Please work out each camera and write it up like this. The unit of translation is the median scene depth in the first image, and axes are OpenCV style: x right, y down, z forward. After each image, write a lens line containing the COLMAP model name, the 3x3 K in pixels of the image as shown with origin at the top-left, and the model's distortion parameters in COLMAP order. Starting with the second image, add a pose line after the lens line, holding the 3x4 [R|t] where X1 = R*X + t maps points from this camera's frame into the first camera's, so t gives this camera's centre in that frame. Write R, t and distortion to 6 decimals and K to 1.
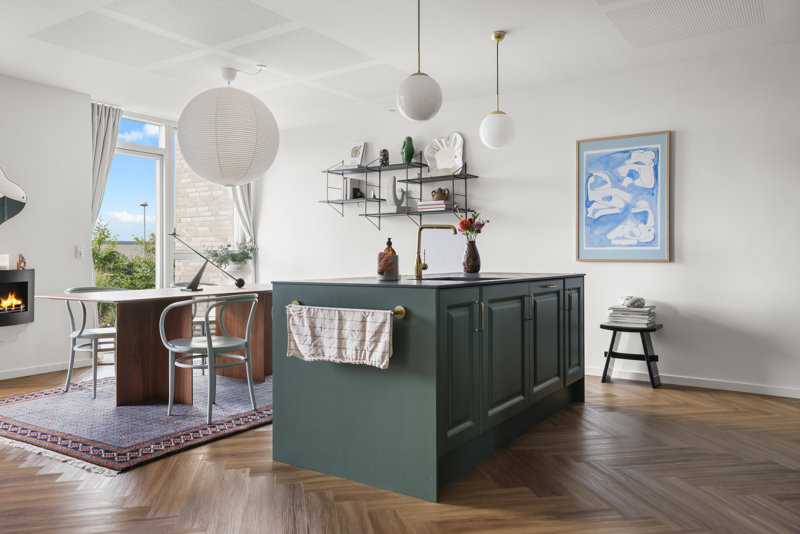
lens RADIAL K [[591.2, 0, 389.4], [0, 591.2, 254.3], [0, 0, 1]] dist [0.003920, 0.005987]
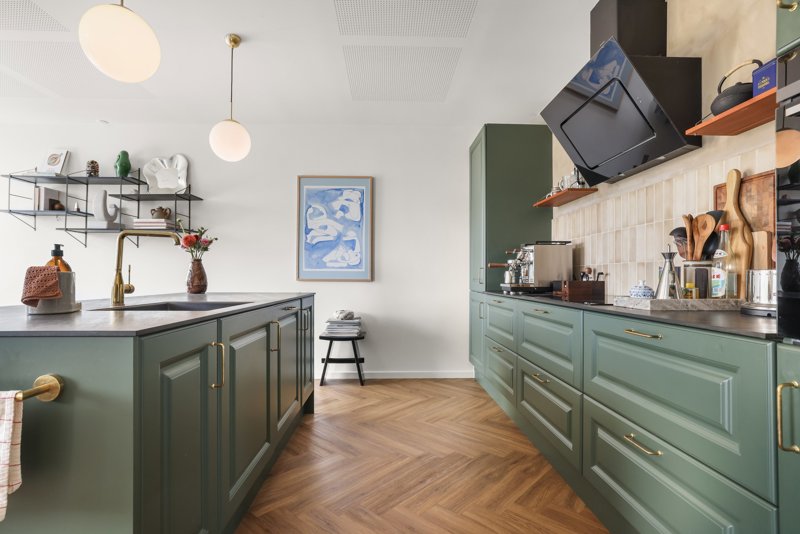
lens RADIAL K [[385.7, 0, 393.9], [0, 385.7, 274.7], [0, 0, 1]] dist [-0.030959, 0.013584]
pose [[0.809901, 0.009001, 0.586498, 0.034584], [-0.007541, 0.999959, -0.004933, 0.002549], [-0.586519, -0.000427, 0.809935, 0.312007]]
